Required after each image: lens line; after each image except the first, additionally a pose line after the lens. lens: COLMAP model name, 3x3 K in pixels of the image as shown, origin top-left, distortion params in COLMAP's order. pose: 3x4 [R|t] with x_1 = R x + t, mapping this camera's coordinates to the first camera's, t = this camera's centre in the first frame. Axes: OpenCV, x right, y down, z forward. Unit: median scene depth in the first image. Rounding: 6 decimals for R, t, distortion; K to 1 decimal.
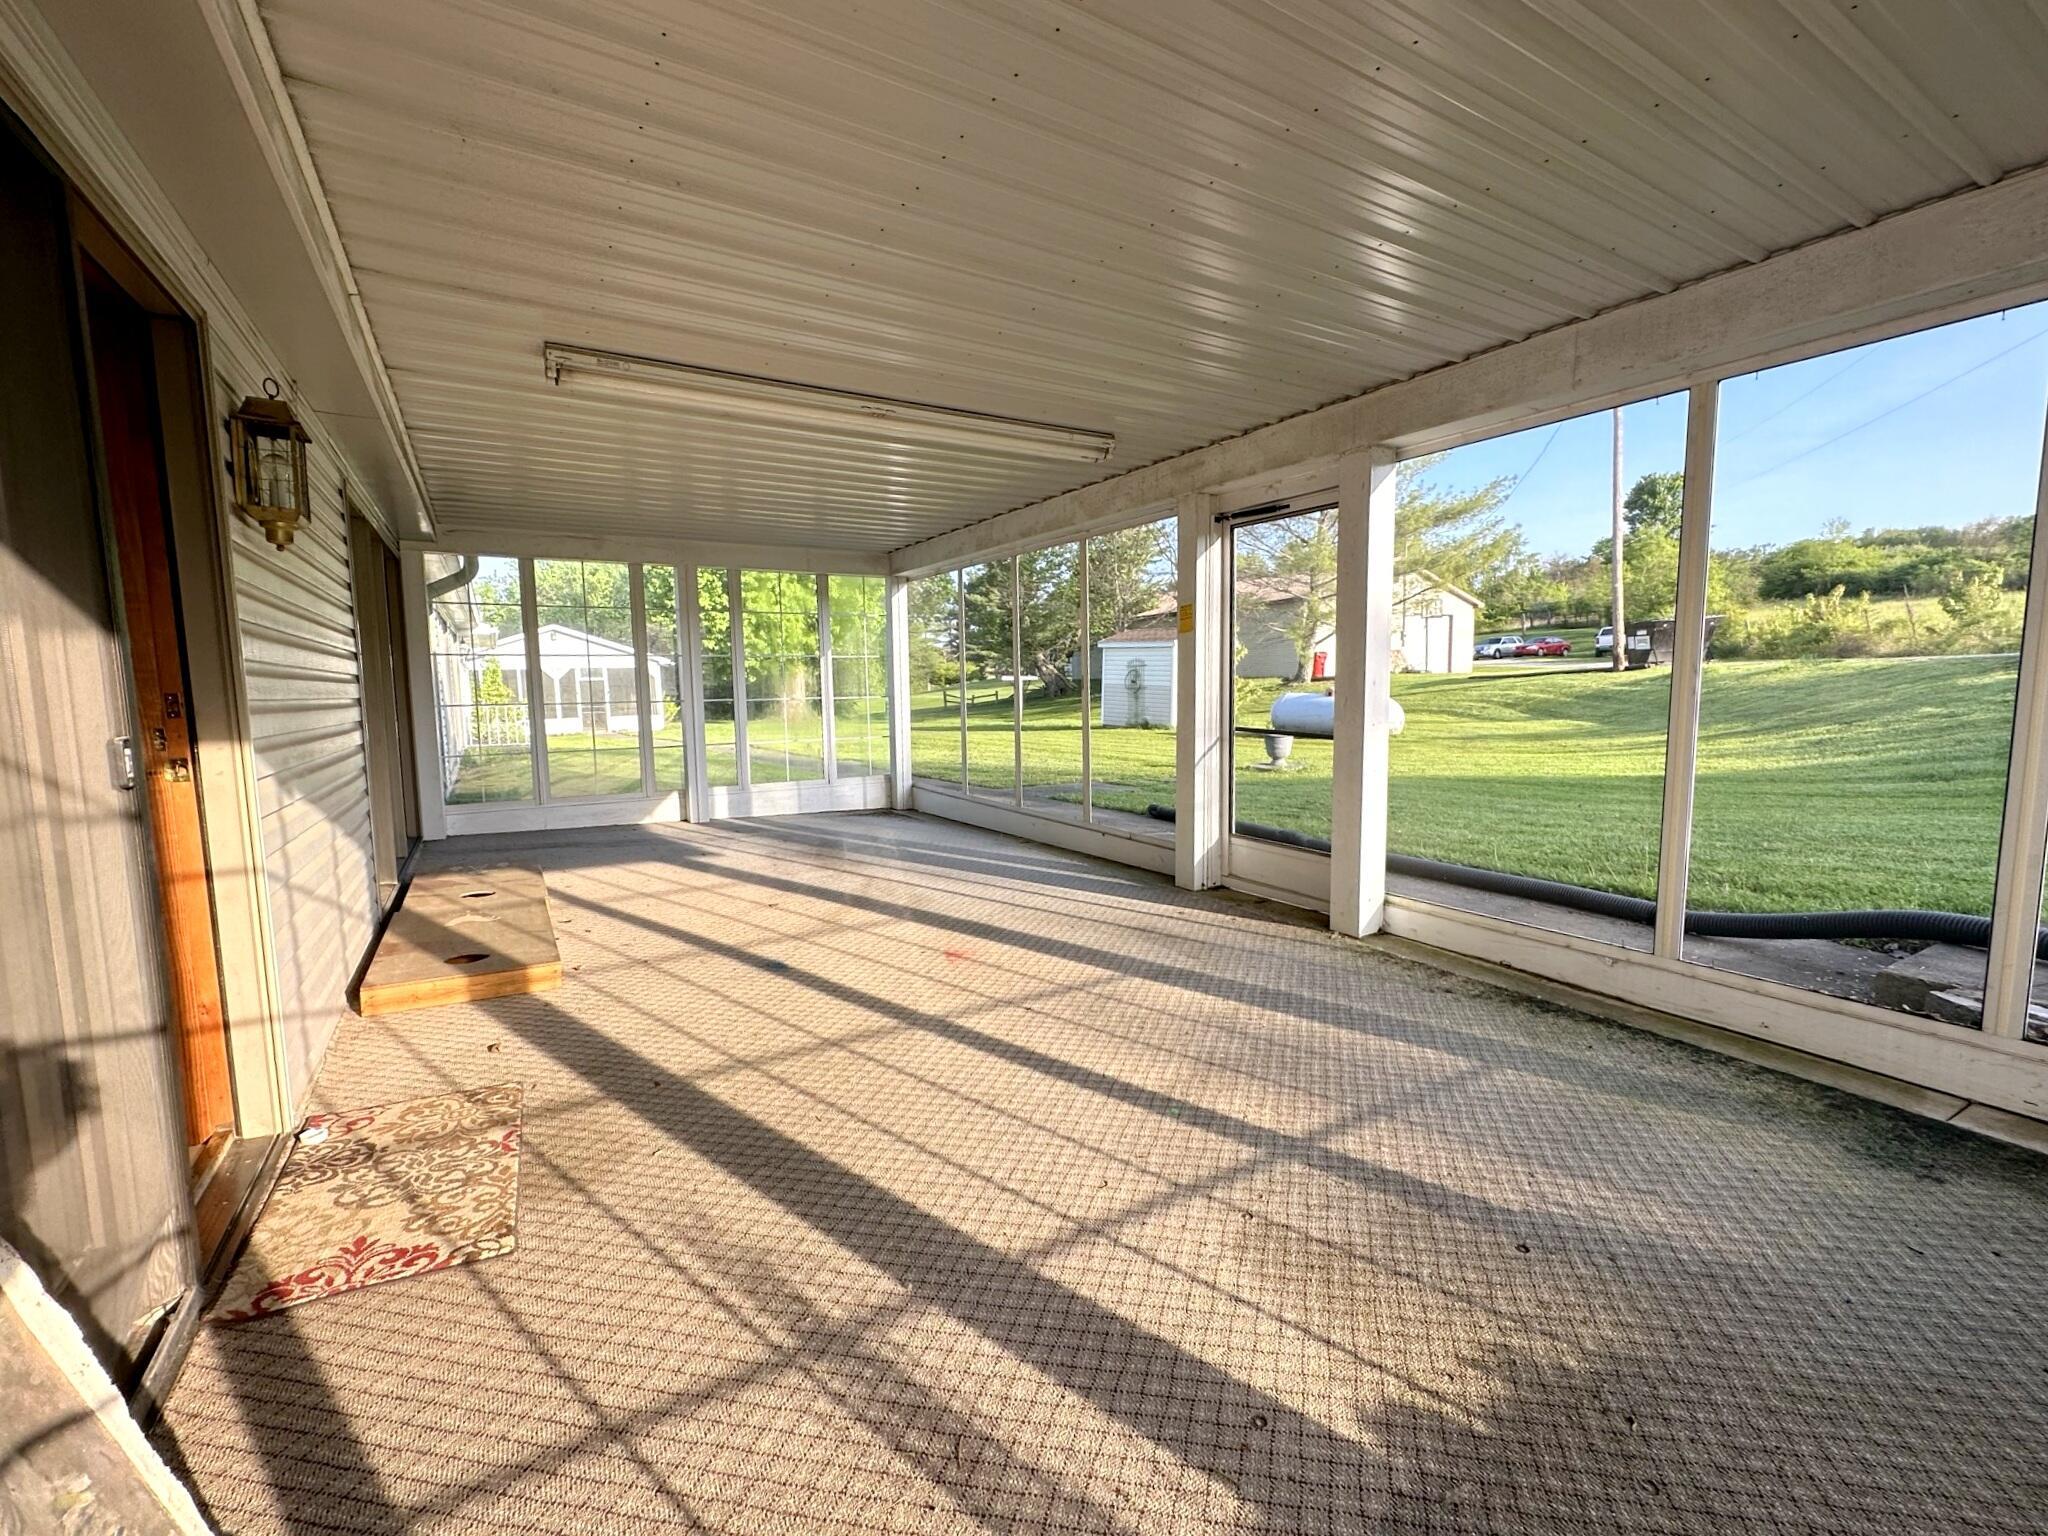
lens RADIAL K [[833.2, 0, 1024.0], [0, 833.2, 768.0], [0, 0, 1]] dist [-0.003047, -0.000049]
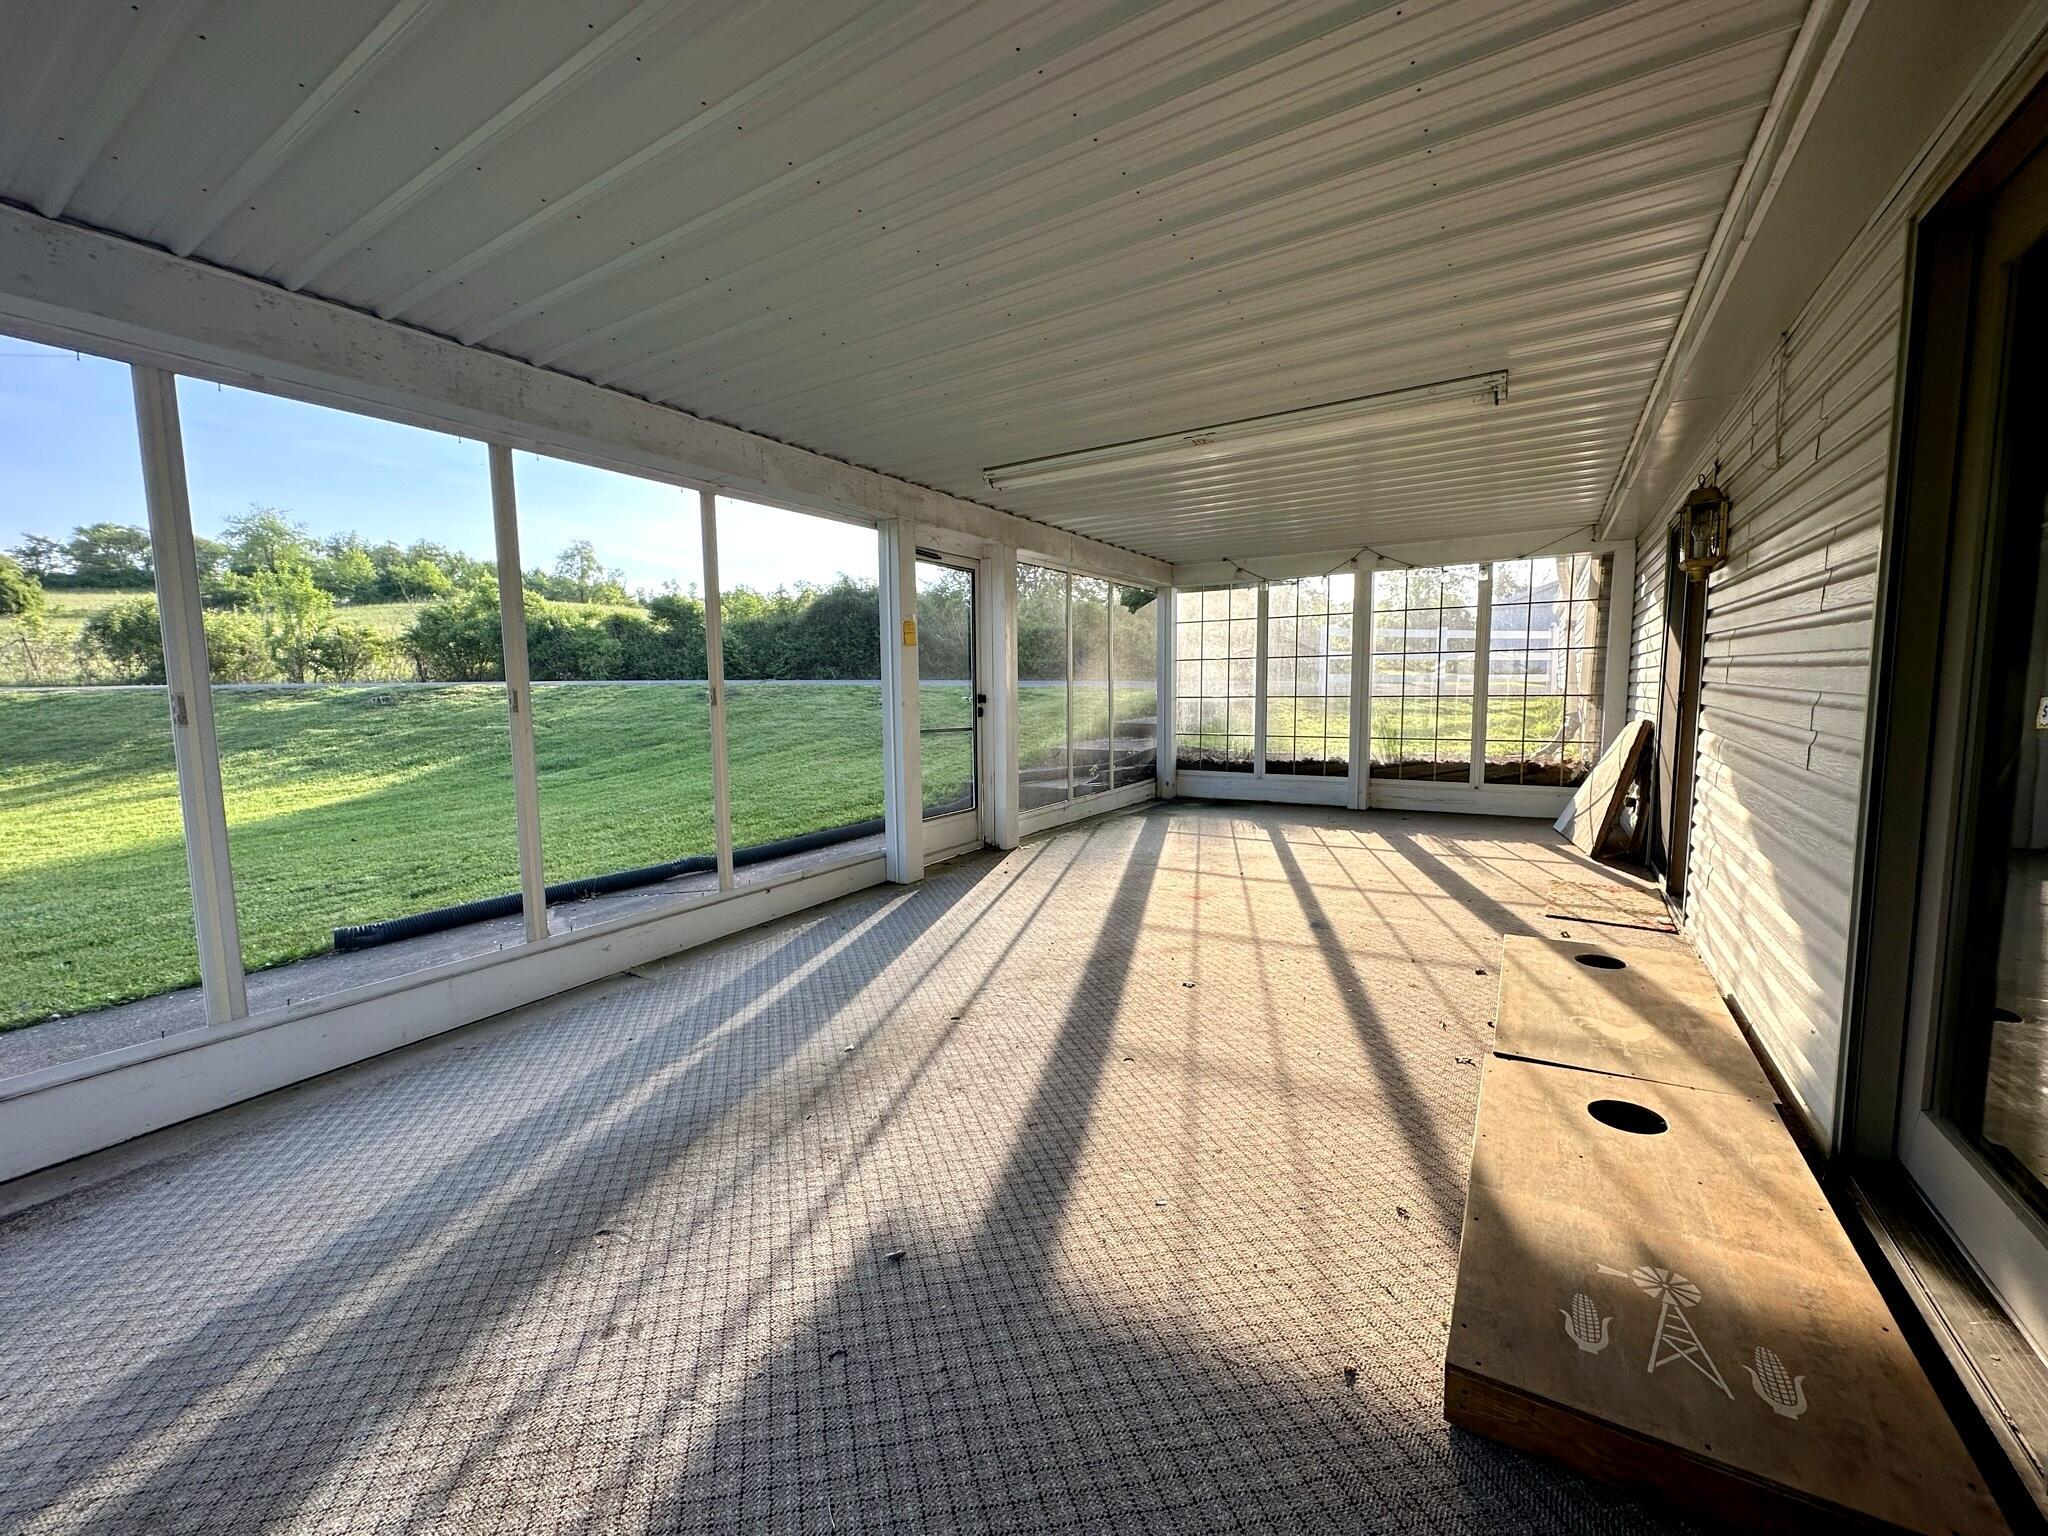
lens RADIAL K [[833.2, 0, 1024.0], [0, 833.2, 768.0], [0, 0, 1]] dist [-0.003047, -0.000049]
pose [[-0.456878, -0.068604, 0.886880, -0.985543], [0.109042, 0.985183, 0.132381, -0.154426], [-0.882821, 0.157189, -0.442627, 1.609454]]
